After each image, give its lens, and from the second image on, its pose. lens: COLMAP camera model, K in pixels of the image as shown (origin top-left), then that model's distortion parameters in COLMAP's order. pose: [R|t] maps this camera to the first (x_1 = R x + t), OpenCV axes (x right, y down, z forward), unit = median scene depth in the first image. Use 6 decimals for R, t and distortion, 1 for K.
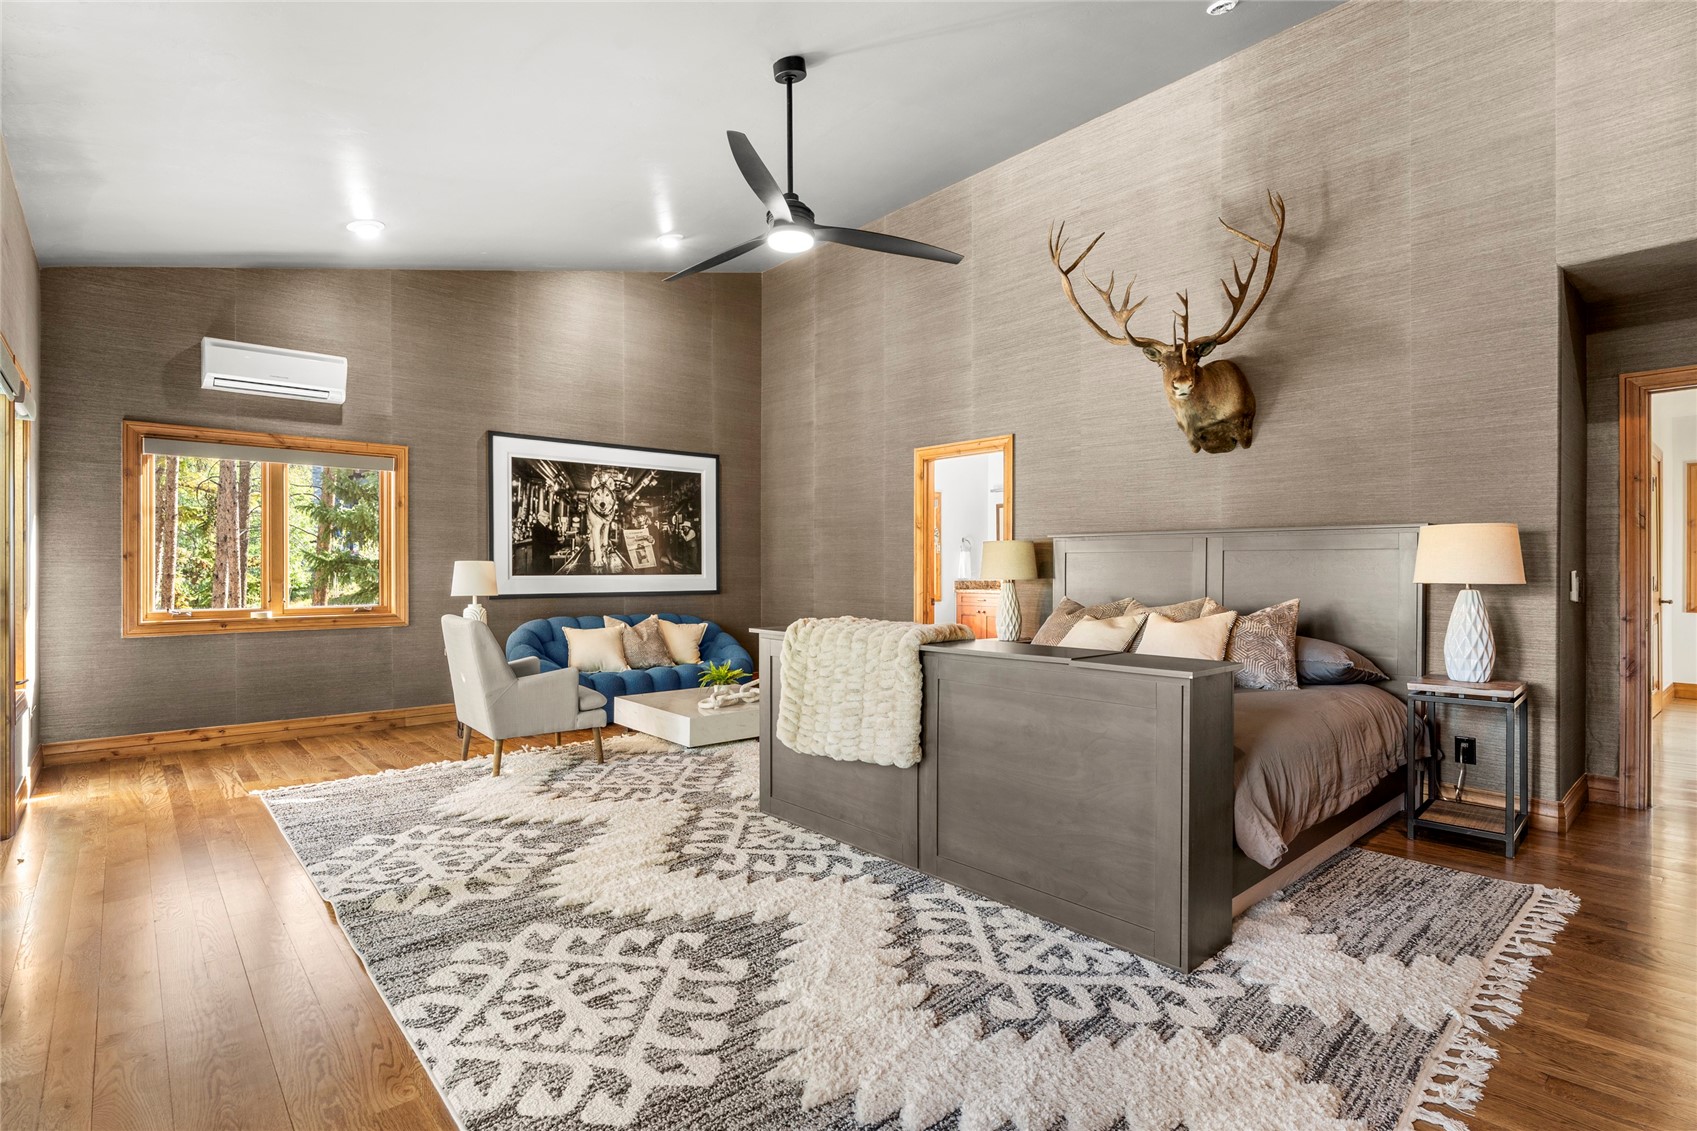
lens RADIAL K [[813.1, 0, 848.5], [0, 813.1, 565.5], [0, 0, 1]] dist [0.001023, 0.000027]
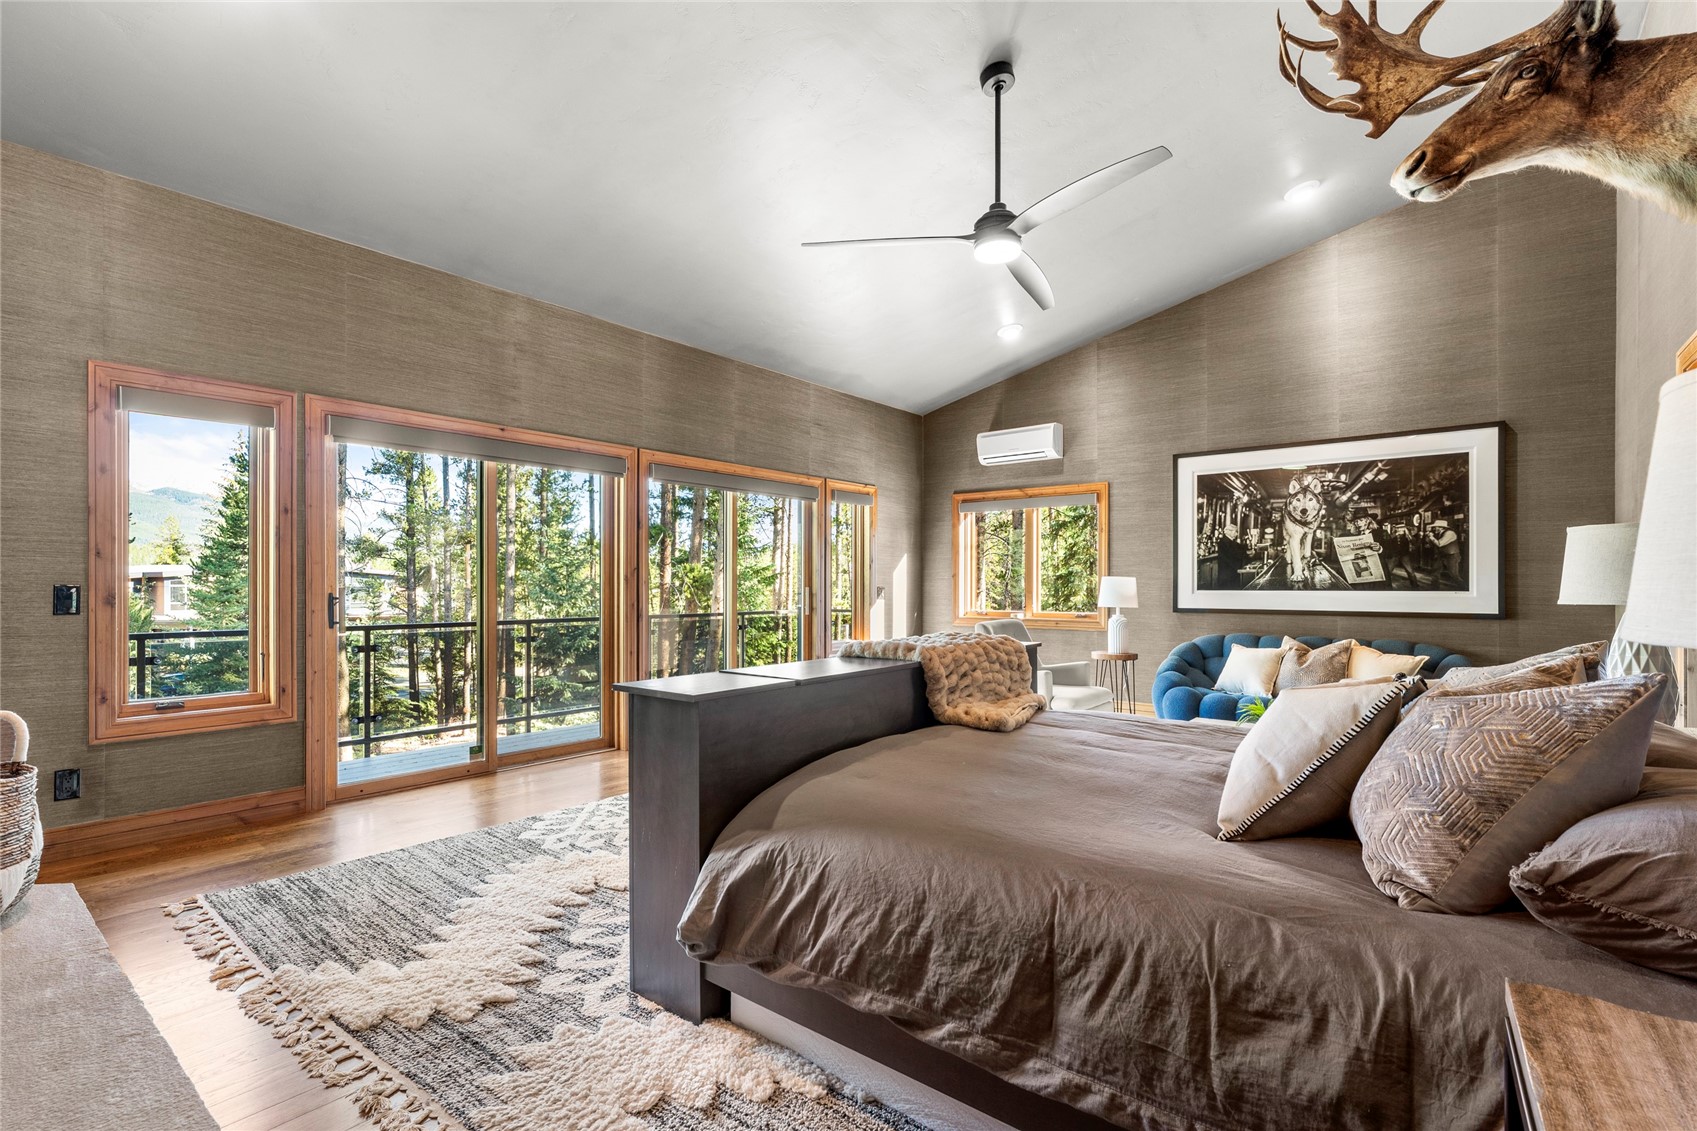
lens RADIAL K [[803.4, 0, 848.5], [0, 803.4, 565.5], [0, 0, 1]] dist [-0.000330, -0.000034]
pose [[0.149881, -0.022118, -0.988457, 0.488809], [0.005248, 0.999753, -0.021575, 0.000764], [0.988690, -0.001954, 0.149960, 0.377278]]
